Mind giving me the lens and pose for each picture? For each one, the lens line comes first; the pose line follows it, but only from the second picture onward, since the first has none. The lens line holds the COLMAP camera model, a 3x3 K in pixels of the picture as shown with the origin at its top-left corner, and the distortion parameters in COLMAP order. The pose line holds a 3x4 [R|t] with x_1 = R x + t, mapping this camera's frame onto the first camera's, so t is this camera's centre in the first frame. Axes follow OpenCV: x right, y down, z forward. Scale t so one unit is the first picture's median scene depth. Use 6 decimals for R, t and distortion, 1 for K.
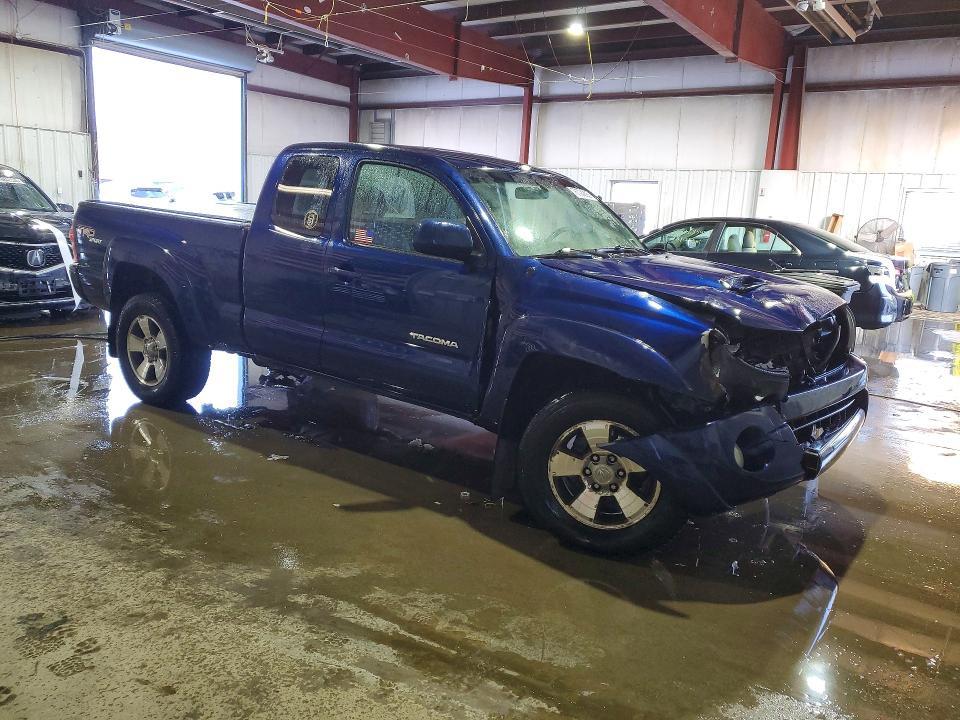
lens RADIAL K [[746.9, 0, 478.8], [0, 746.9, 358.6], [0, 0, 1]] dist [0.053141, -0.037020]
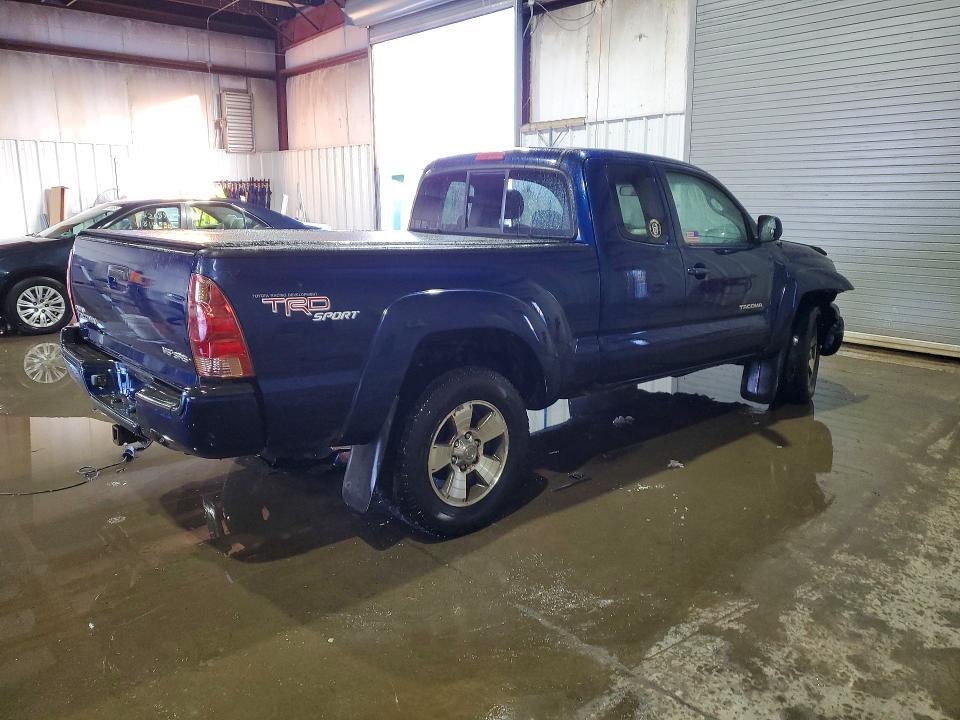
lens RADIAL K [[746.9, 0, 480.0], [0, 746.9, 358.1], [0, 0, 1]] dist [0.053141, -0.037020]
pose [[0.209611, -0.258801, 0.942913, -1.421332], [0.204821, 0.954563, 0.216466, -0.319527], [-0.956092, 0.147754, 0.253095, 1.109762]]
